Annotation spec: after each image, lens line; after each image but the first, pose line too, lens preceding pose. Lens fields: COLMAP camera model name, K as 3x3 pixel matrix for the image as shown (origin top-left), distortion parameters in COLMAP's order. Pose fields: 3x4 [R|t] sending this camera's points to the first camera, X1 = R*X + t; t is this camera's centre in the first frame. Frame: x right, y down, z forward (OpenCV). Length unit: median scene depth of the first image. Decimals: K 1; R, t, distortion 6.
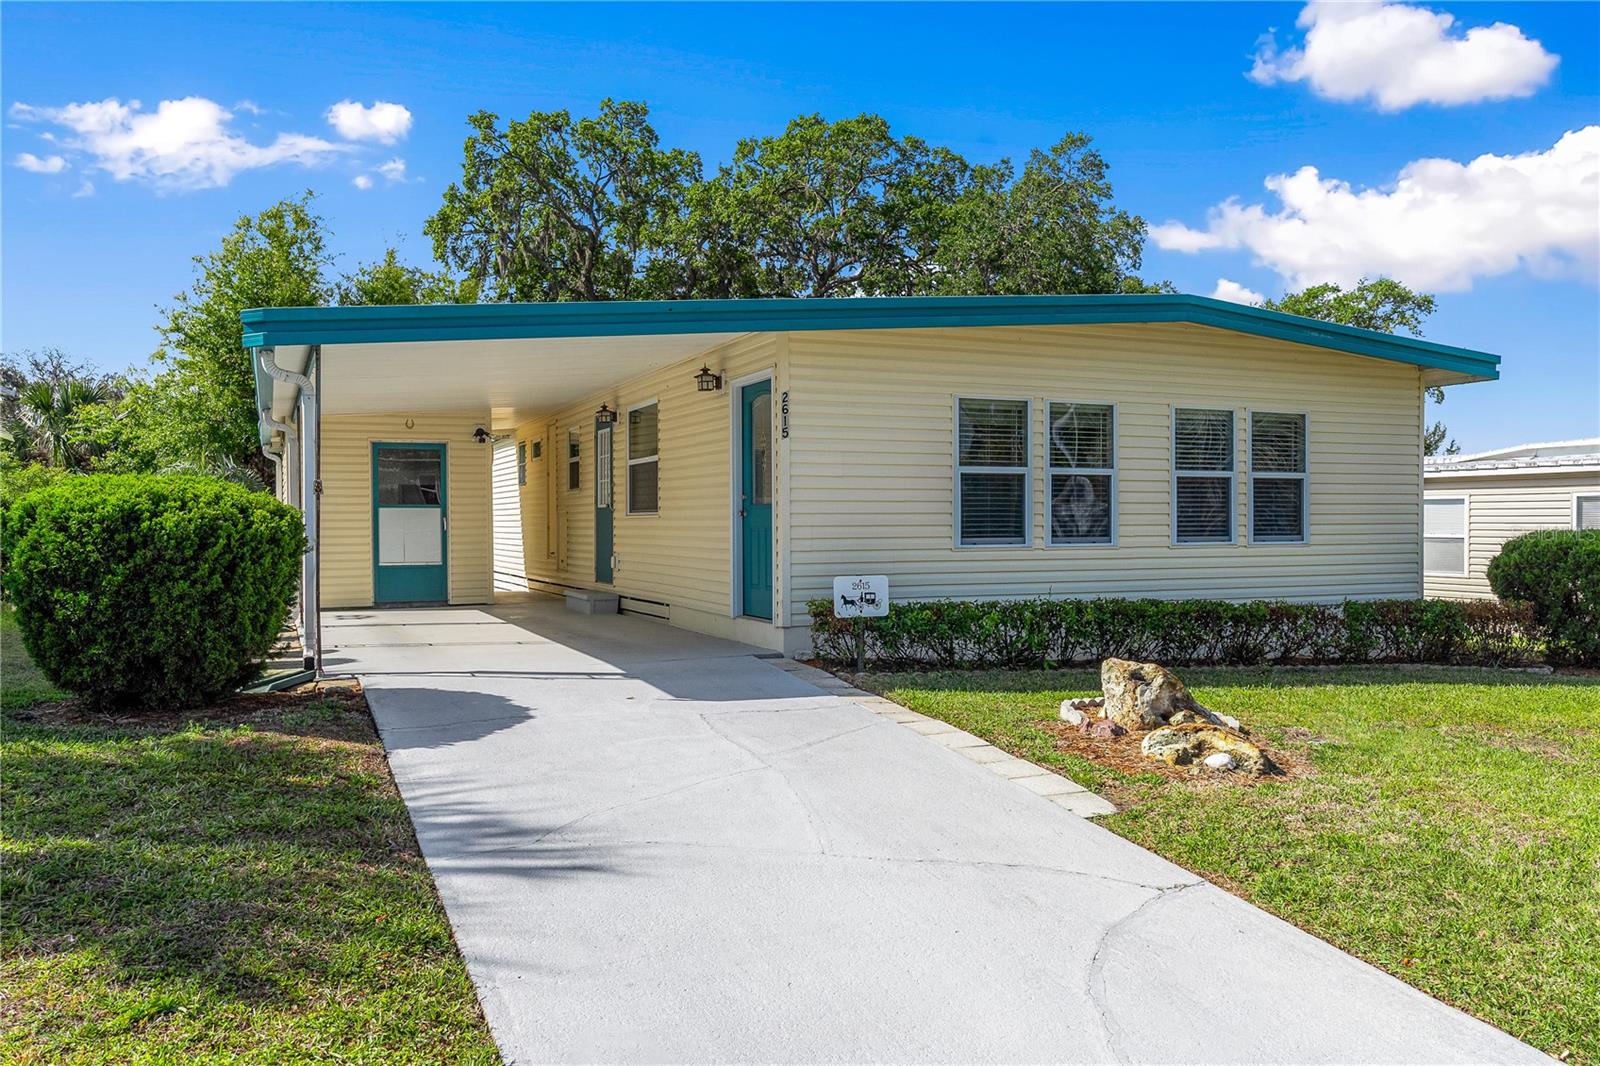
lens RADIAL K [[1211.9, 0, 799.4], [0, 1211.9, 548.5], [0, 0, 1]] dist [-0.005396, 0.004487]
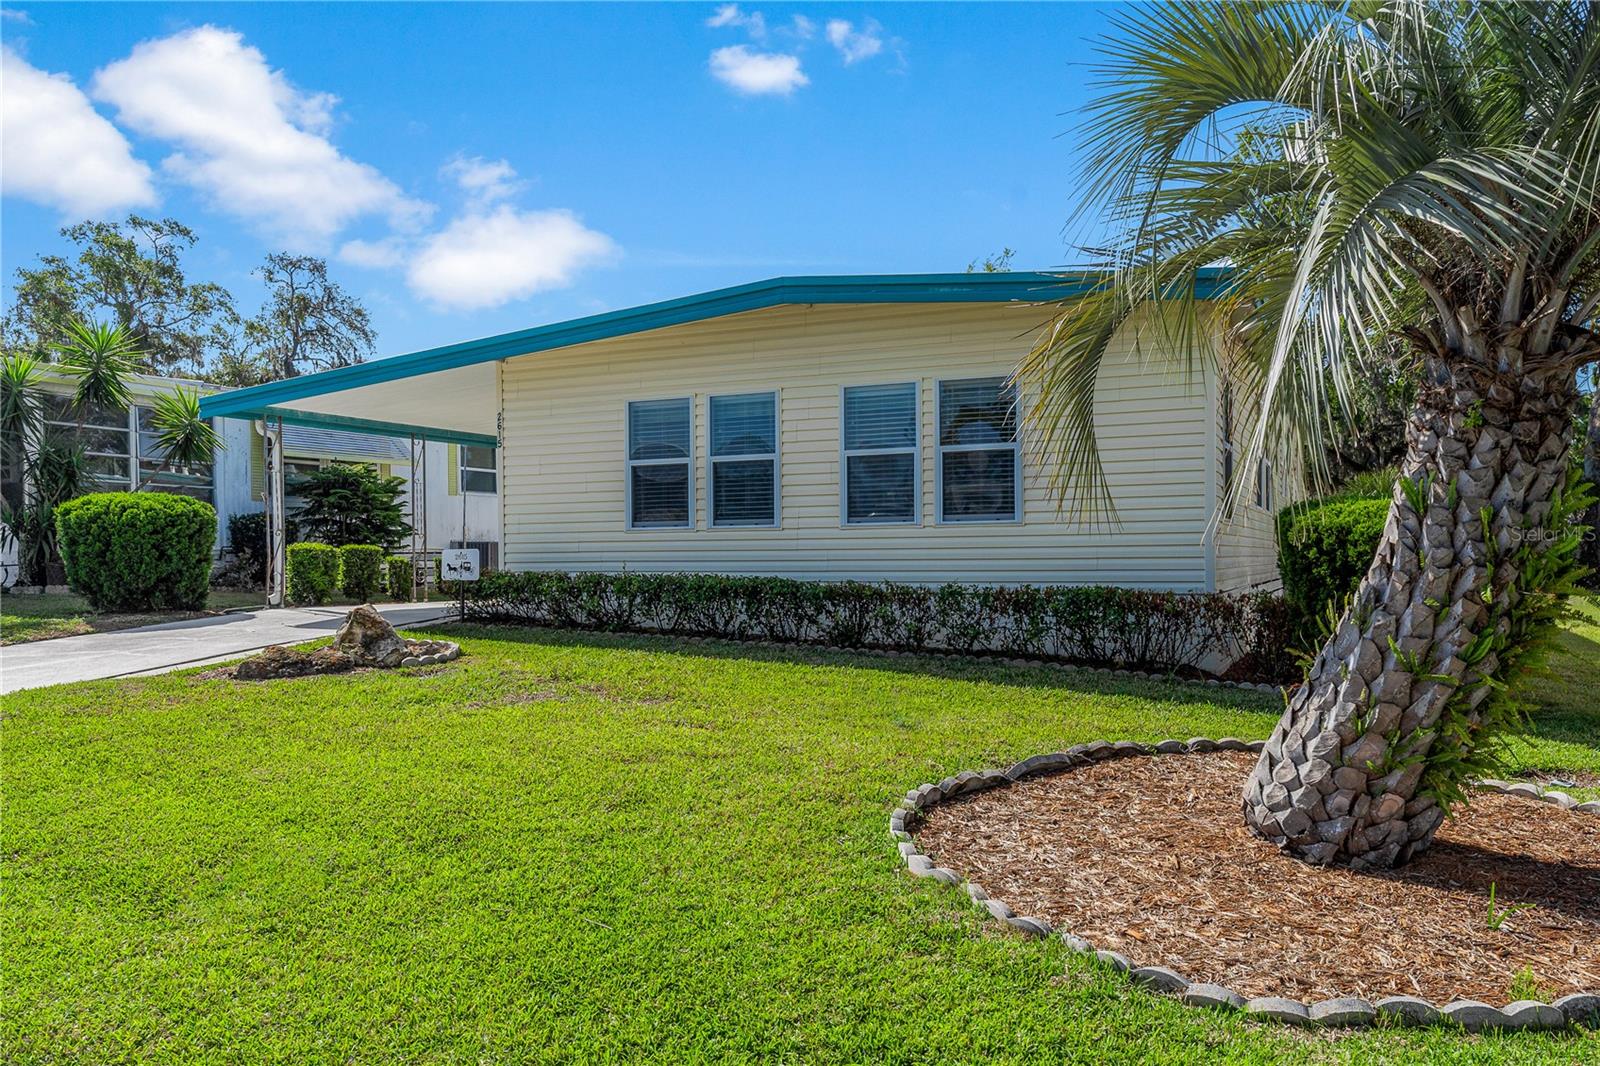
lens RADIAL K [[1232.4, 0, 830.9], [0, 1232.4, 568.2], [0, 0, 1]] dist [0.021950, -0.006505]
pose [[0.668953, 0.004175, -0.743293, 0.931306], [-0.009260, 0.999953, -0.002716, 0.030460], [0.743247, 0.008700, 0.668960, 0.282858]]
